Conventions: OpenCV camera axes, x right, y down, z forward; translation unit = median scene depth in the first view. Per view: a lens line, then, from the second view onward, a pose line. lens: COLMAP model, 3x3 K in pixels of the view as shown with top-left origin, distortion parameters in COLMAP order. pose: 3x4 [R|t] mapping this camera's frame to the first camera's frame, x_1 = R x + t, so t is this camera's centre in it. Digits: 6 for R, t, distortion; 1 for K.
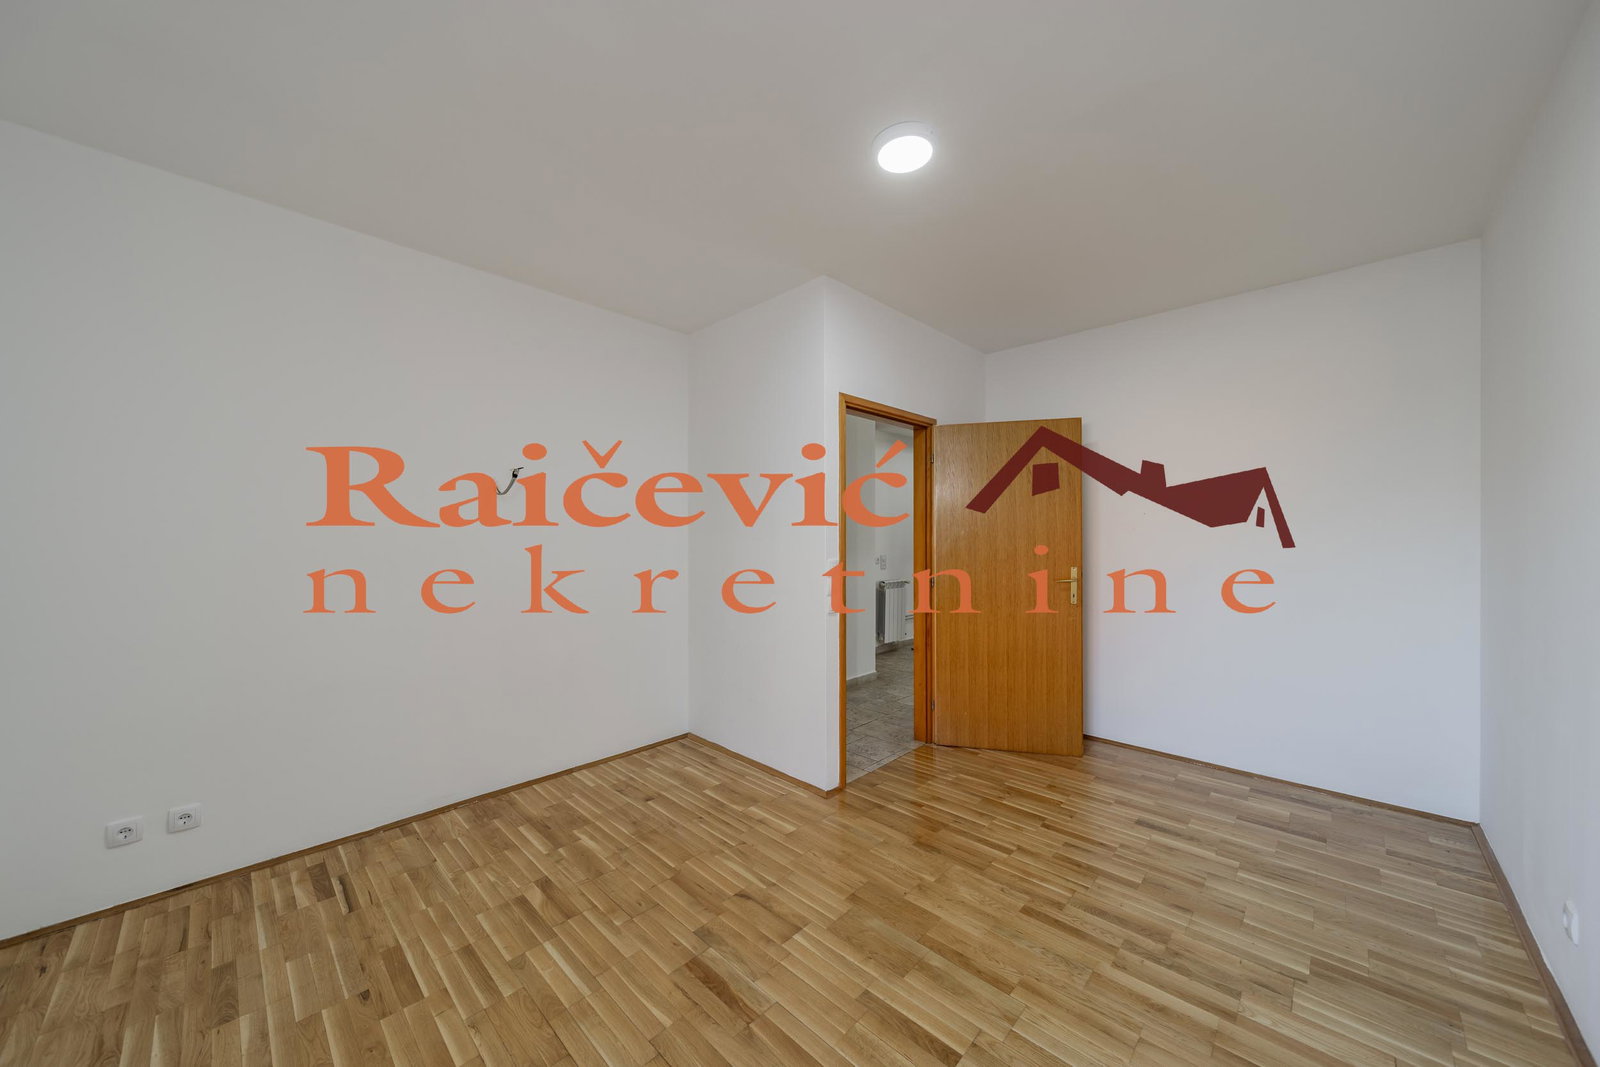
lens RADIAL K [[561.8, 0, 791.1], [0, 561.8, 542.3], [0, 0, 1]] dist [-0.001526, -0.000473]
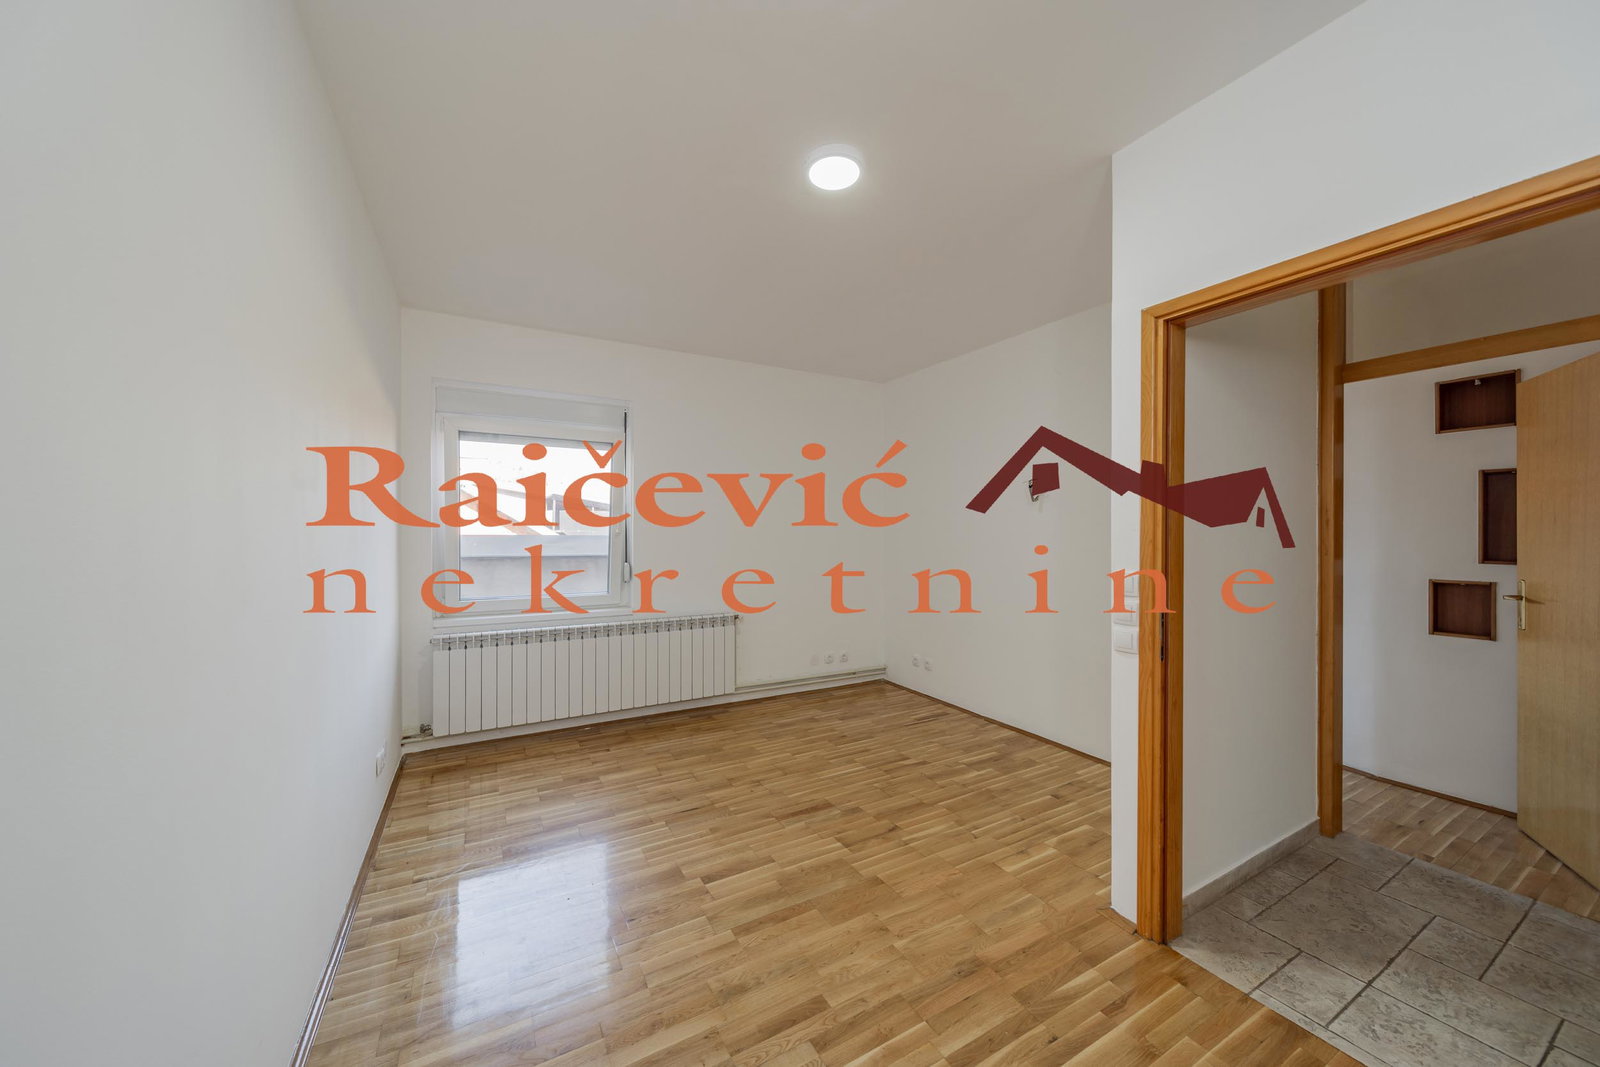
lens RADIAL K [[561.8, 0, 791.1], [0, 561.8, 542.3], [0, 0, 1]] dist [-0.001526, -0.000473]
pose [[-0.293440, 0.019039, -0.955788, 1.131180], [-0.012306, 0.999644, 0.023690, -0.018873], [0.955898, 0.018713, -0.293101, 1.128080]]
